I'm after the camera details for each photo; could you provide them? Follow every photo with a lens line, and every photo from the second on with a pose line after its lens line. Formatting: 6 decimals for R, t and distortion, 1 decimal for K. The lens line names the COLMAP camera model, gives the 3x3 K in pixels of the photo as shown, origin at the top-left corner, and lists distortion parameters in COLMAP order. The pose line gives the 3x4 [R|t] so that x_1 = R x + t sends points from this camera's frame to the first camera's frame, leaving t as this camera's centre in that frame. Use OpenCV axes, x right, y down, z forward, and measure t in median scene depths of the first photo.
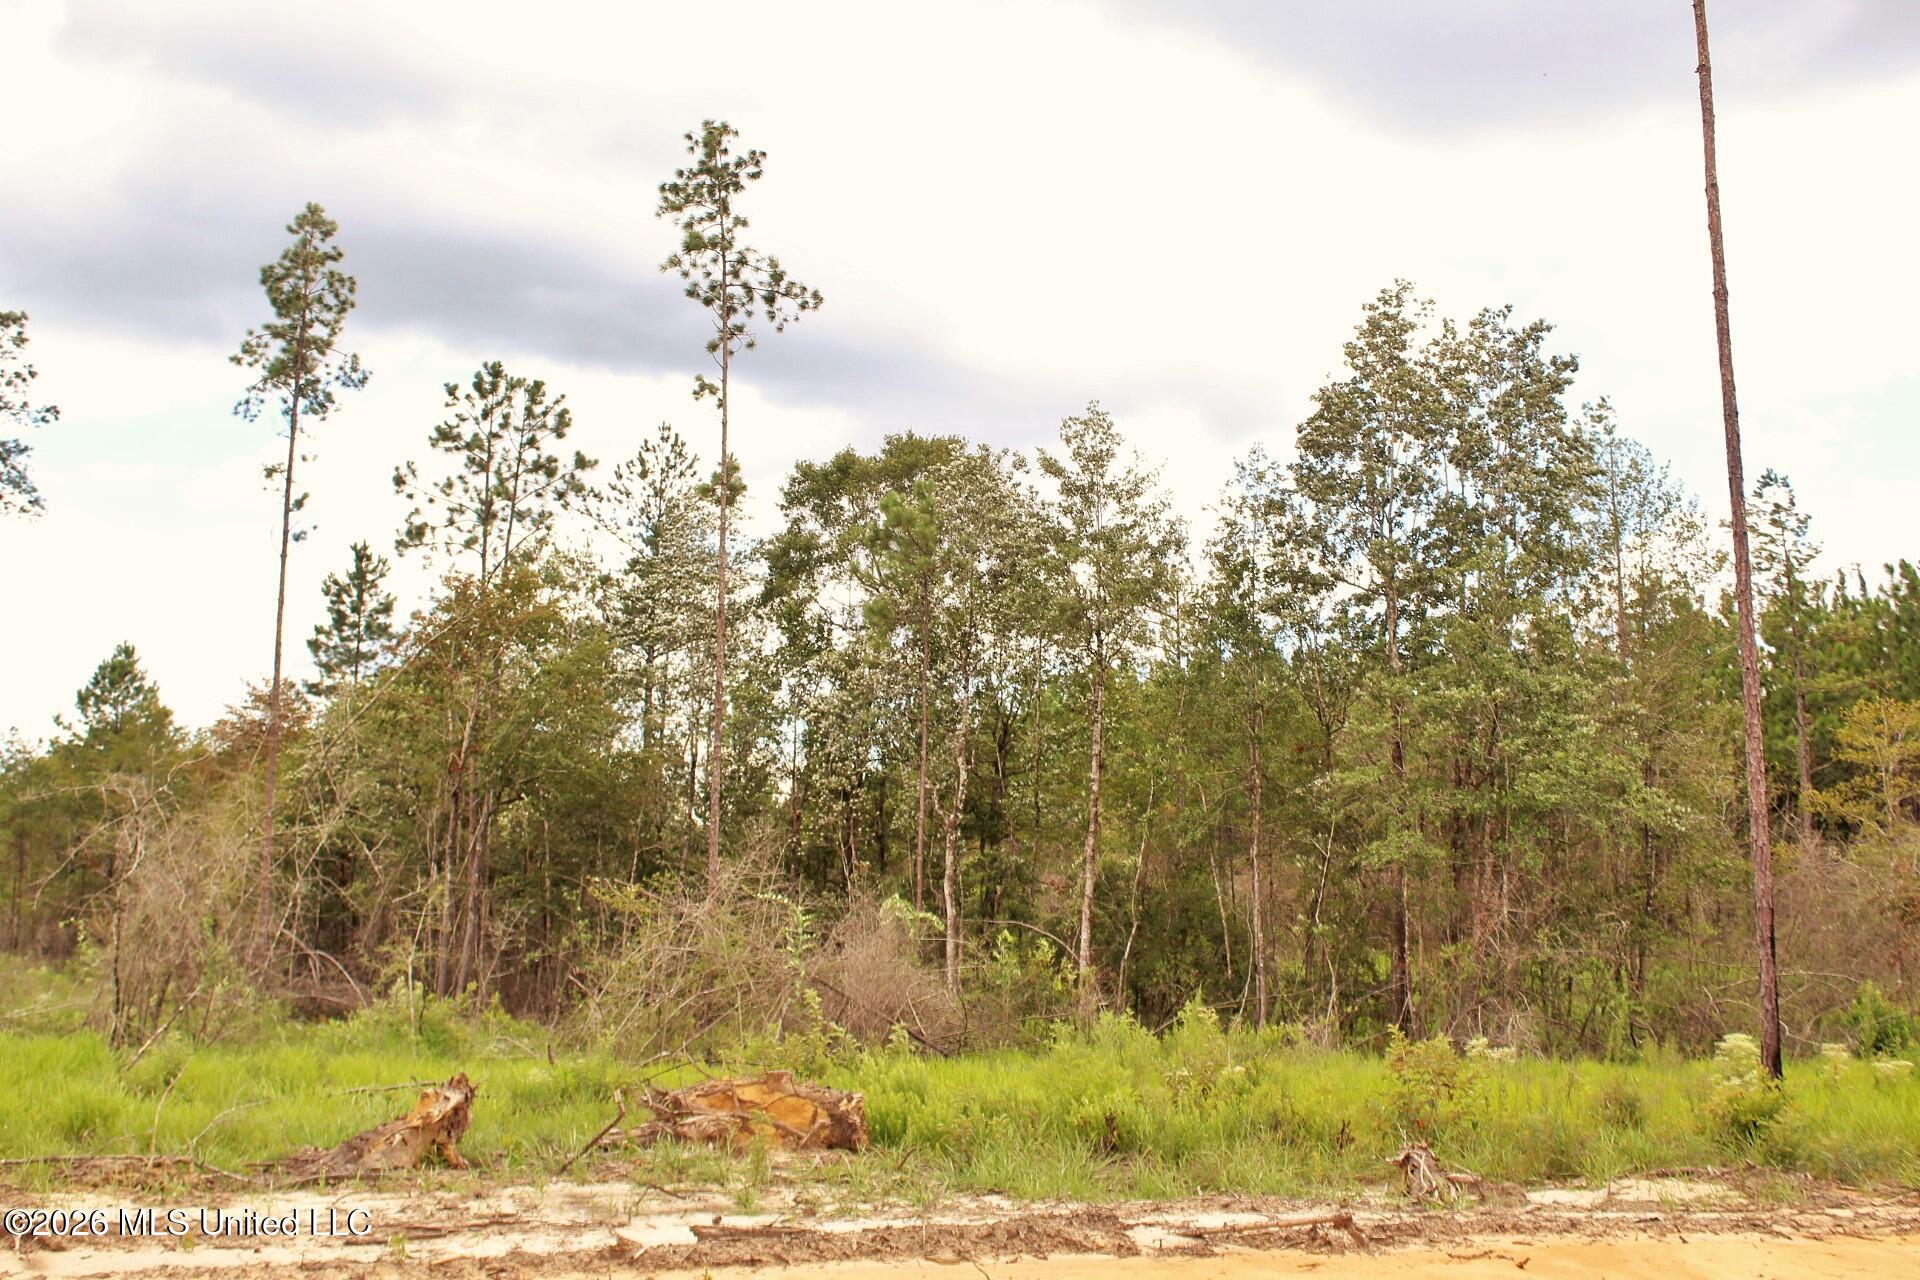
lens RADIAL K [[1951.6, 0, 999.1], [0, 1951.6, 636.5], [0, 0, 1]] dist [-0.017467, -0.004084]
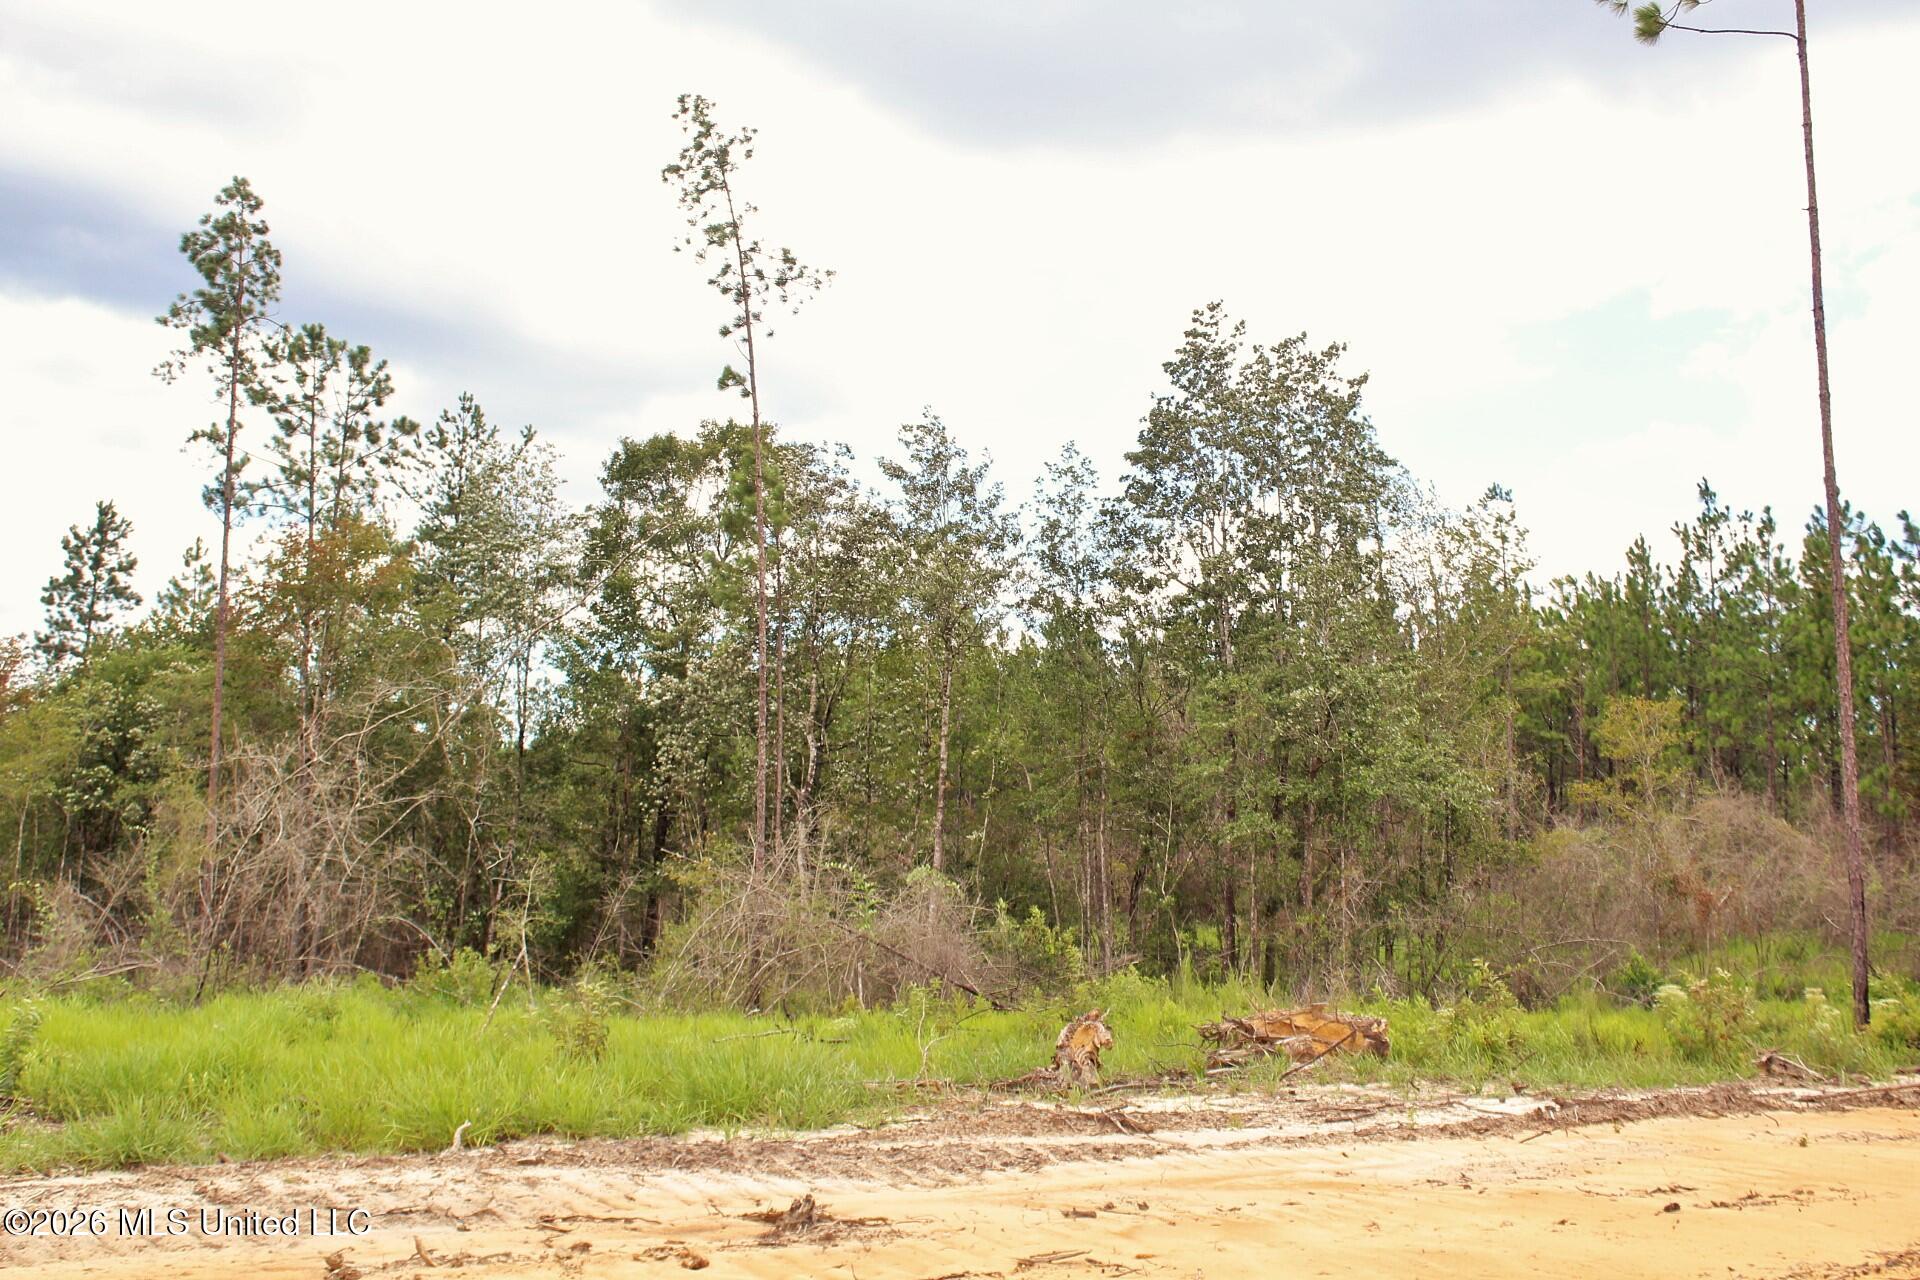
lens RADIAL K [[1951.6, 0, 999.1], [0, 1951.6, 636.5], [0, 0, 1]] dist [-0.017467, -0.004084]
pose [[0.976389, 0.031109, 0.213770, -0.144616], [-0.034432, 0.999337, 0.011835, -0.007691], [-0.213260, -0.018916, 0.976812, -0.054900]]
